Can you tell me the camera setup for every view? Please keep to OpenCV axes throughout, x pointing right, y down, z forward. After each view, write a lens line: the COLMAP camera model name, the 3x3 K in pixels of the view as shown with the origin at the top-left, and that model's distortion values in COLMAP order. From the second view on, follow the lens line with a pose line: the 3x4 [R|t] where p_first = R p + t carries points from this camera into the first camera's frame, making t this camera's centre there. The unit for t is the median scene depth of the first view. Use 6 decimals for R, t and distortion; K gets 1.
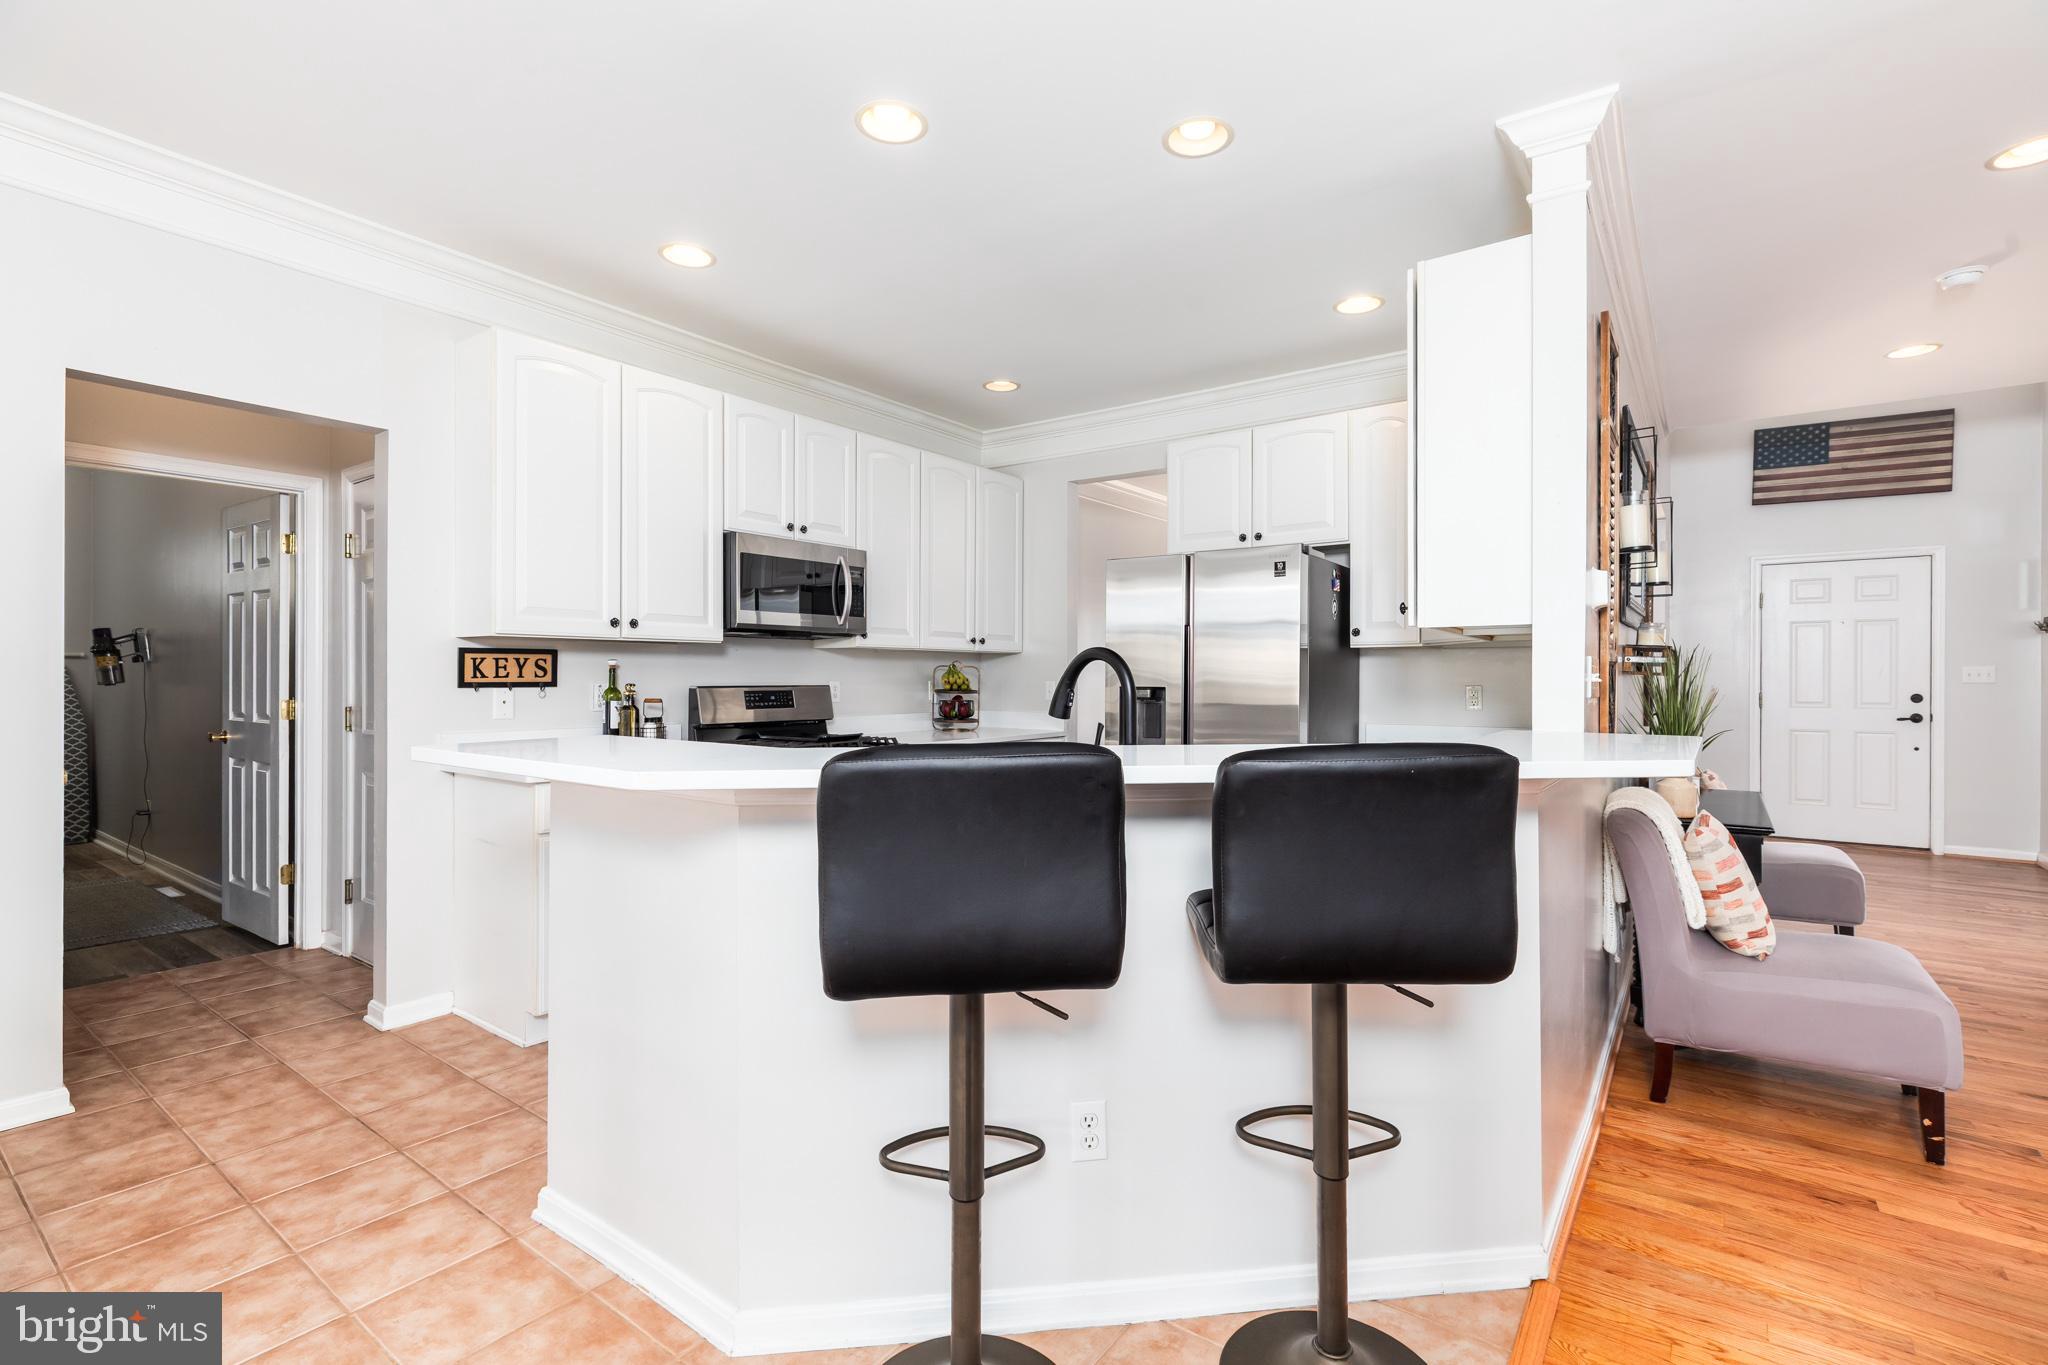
lens RADIAL K [[924.7, 0, 1012.3], [0, 924.7, 678.8], [0, 0, 1]] dist [-0.001104, 0.000078]
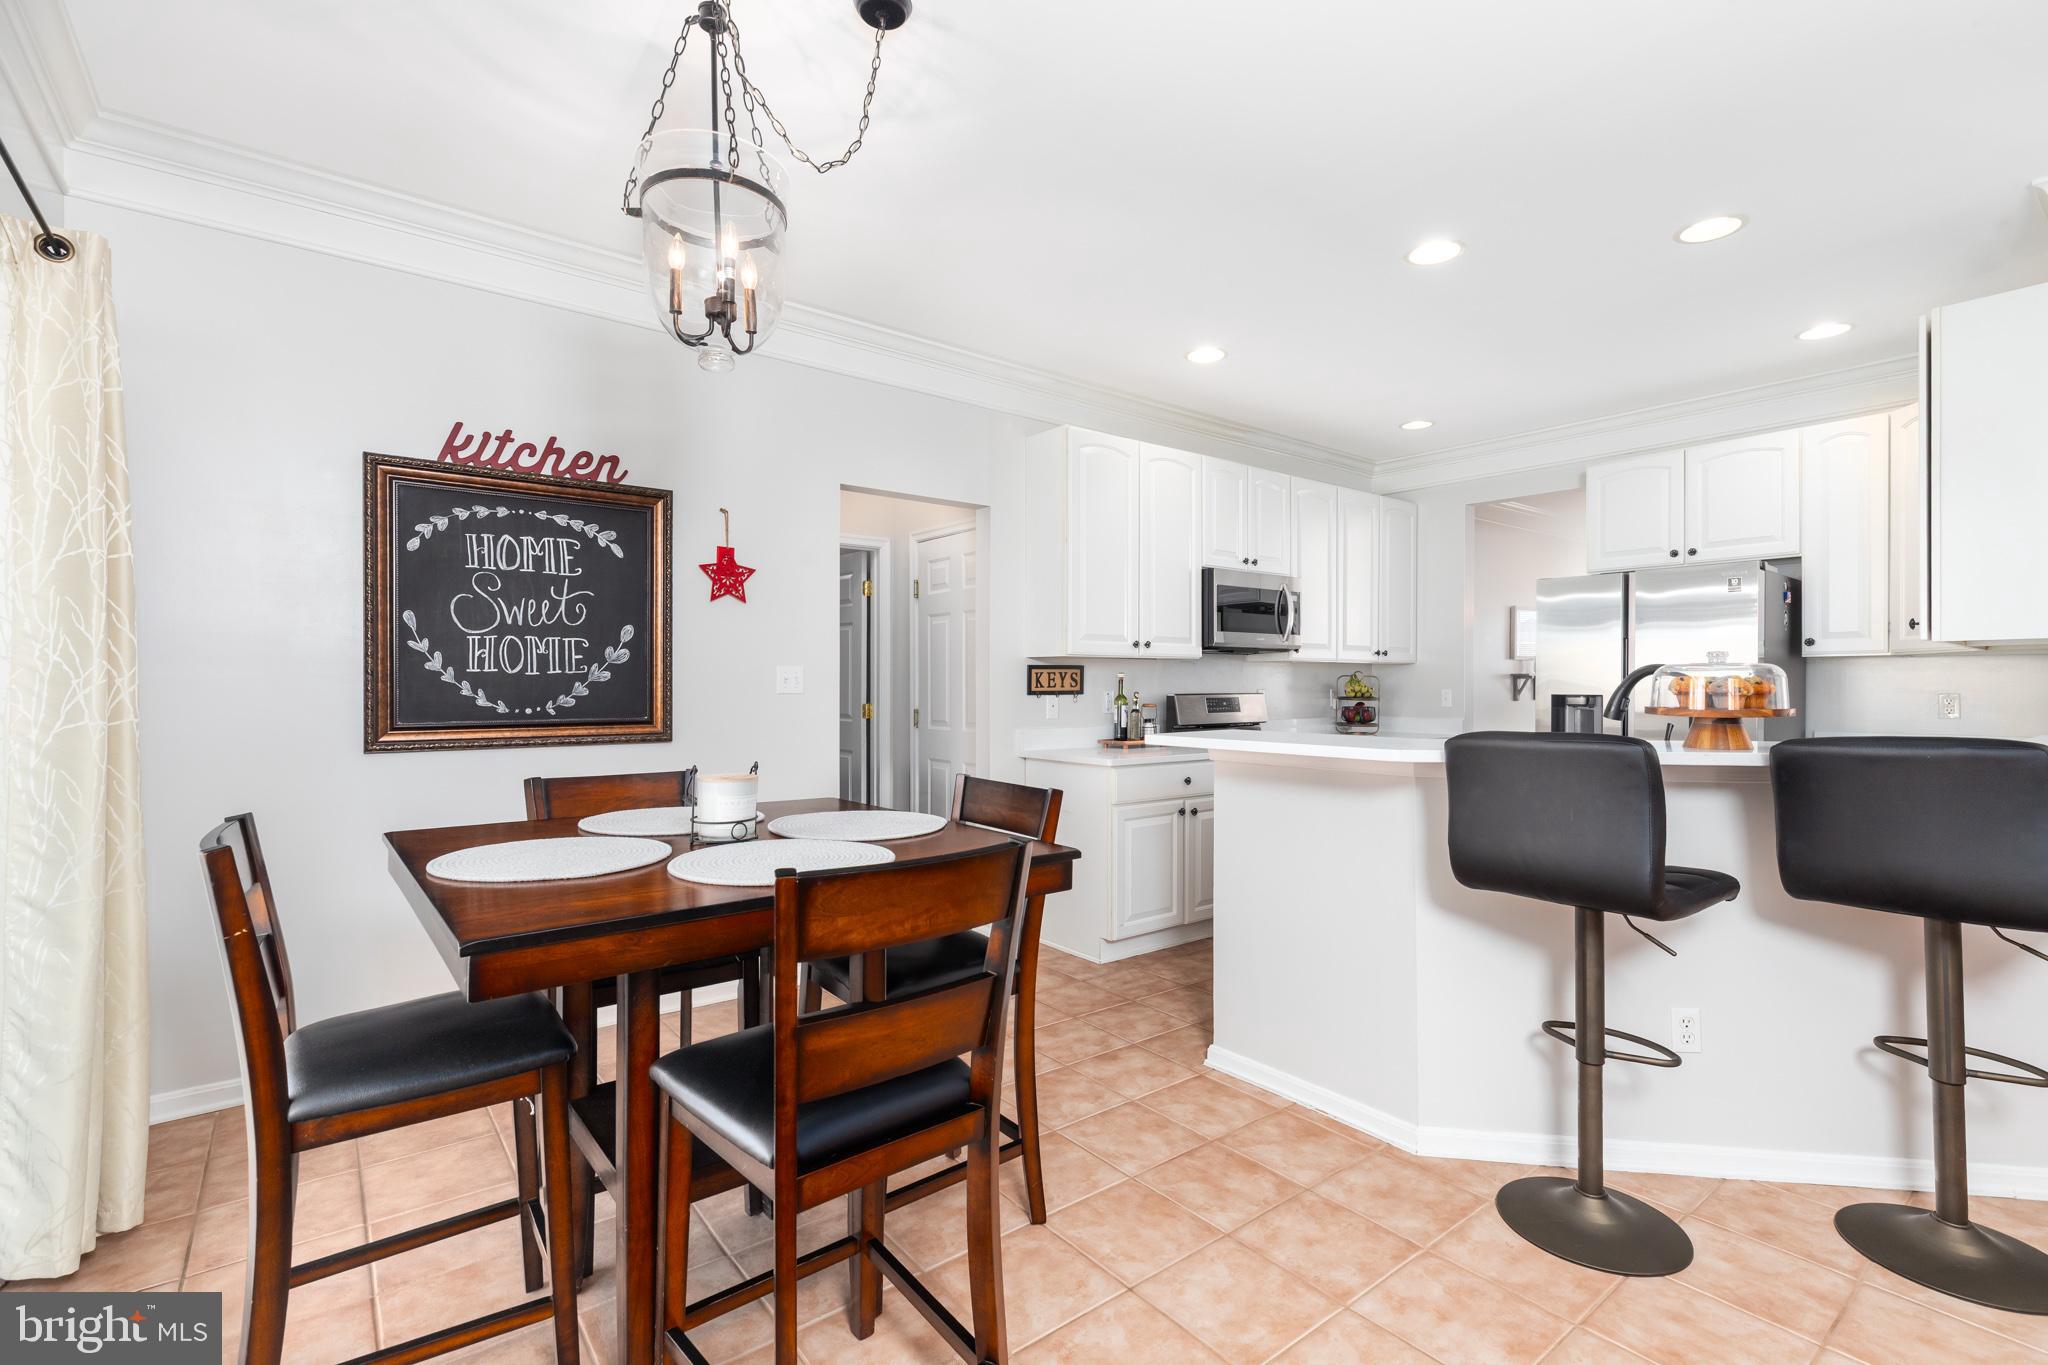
lens RADIAL K [[912.1, 0, 1024.0], [0, 912.1, 682.5], [0, 0, 1]] dist [0.000481, 0.000133]
pose [[0.963364, -0.002724, -0.268184, -0.223557], [0.001610, 0.999989, -0.004376, -0.002404], [0.268193, 0.003784, 0.963358, -0.241321]]
